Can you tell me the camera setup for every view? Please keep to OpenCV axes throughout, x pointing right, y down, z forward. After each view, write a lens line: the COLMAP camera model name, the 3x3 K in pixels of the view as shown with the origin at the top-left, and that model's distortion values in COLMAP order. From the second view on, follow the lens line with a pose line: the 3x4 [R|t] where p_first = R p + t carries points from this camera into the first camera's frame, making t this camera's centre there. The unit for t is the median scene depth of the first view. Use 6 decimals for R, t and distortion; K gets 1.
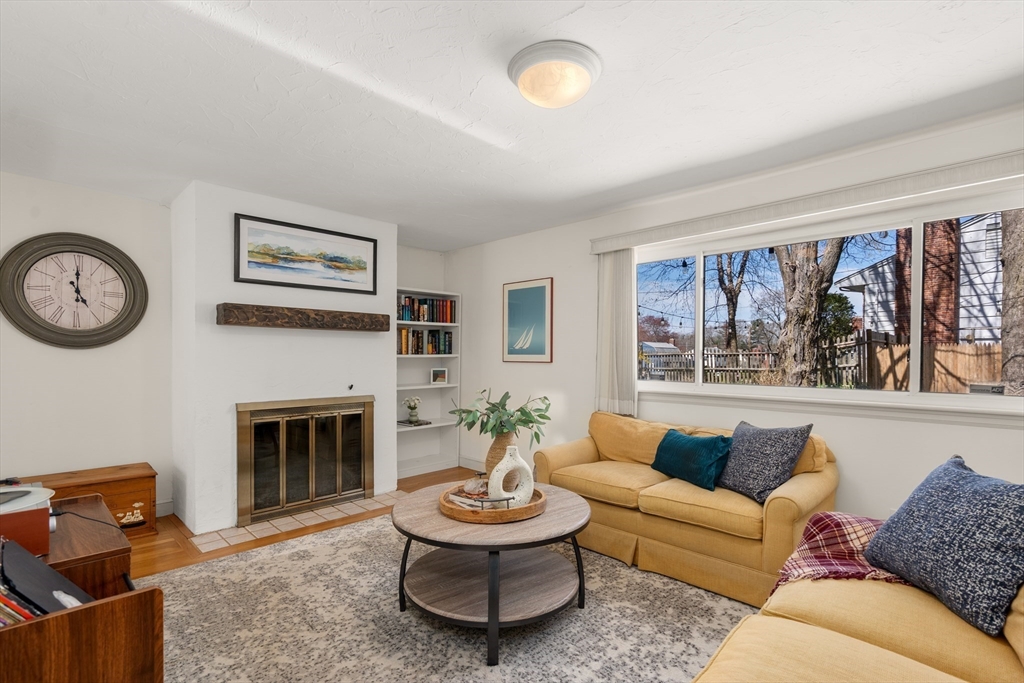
lens RADIAL K [[487.6, 0, 507.7], [0, 487.6, 359.8], [0, 0, 1]] dist [-0.001090, 0.000043]
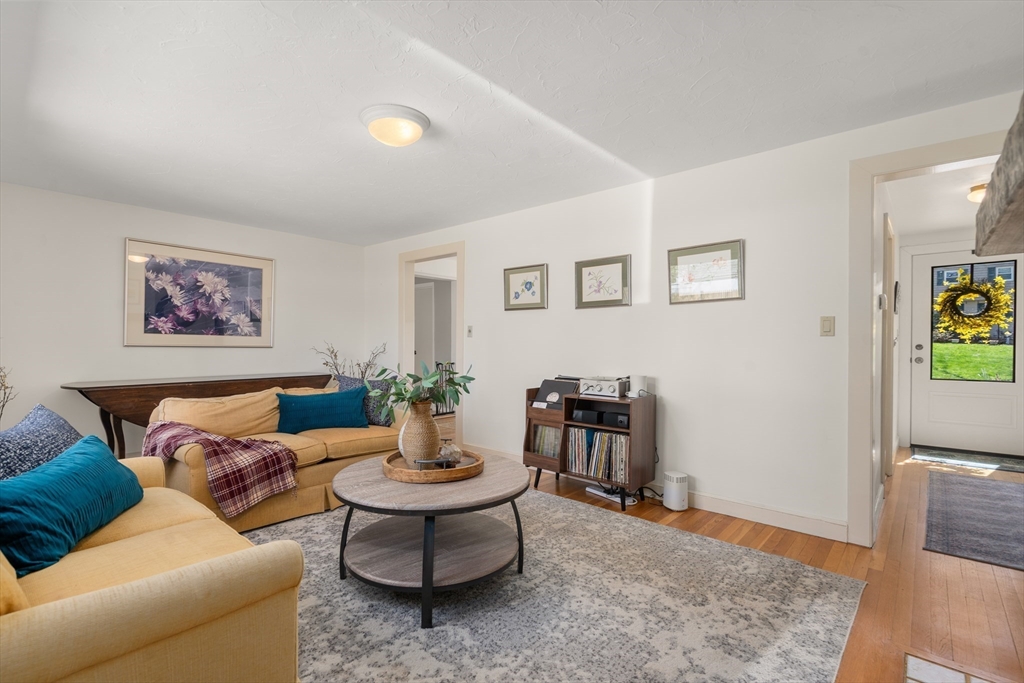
lens RADIAL K [[473.3, 0, 512.0], [0, 473.3, 341.5], [0, 0, 1]] dist [-0.002836, 0.000220]
pose [[-0.998346, -0.011514, -0.056323, -0.110134], [-0.011306, 0.999928, -0.004004, 0.018812], [0.056365, -0.003361, -0.998405, 1.650317]]
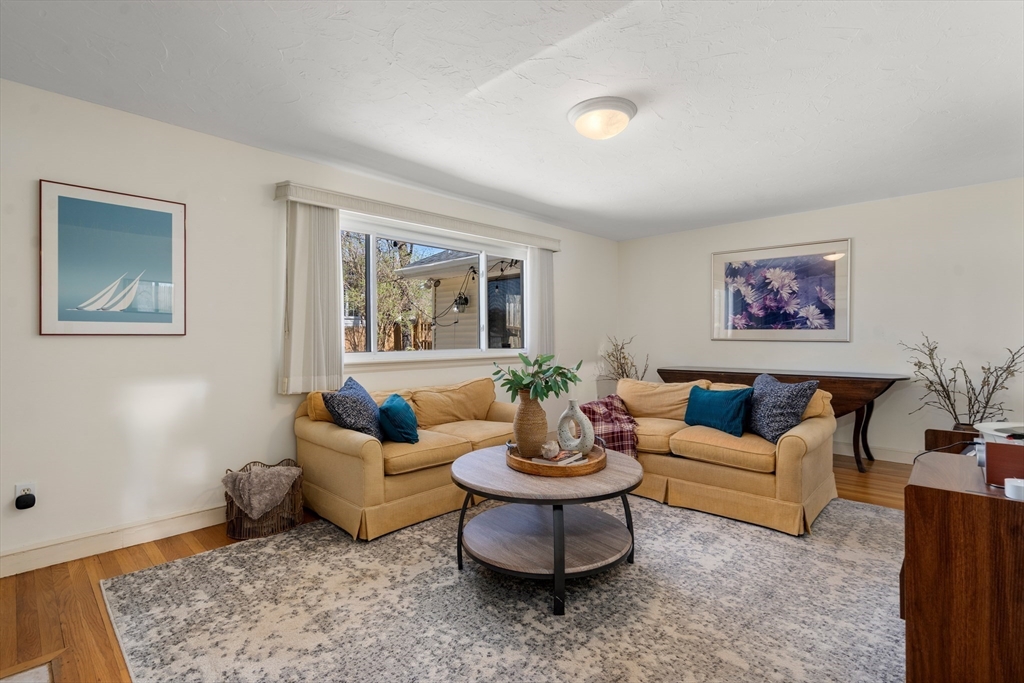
lens RADIAL K [[473.3, 0, 512.0], [0, 473.3, 341.5], [0, 0, 1]] dist [-0.002836, 0.000220]
pose [[-0.019132, -0.019135, 0.999634, -0.858968], [0.005794, 0.999798, 0.019249, 0.007309], [-0.999800, 0.006160, -0.019018, 0.899573]]
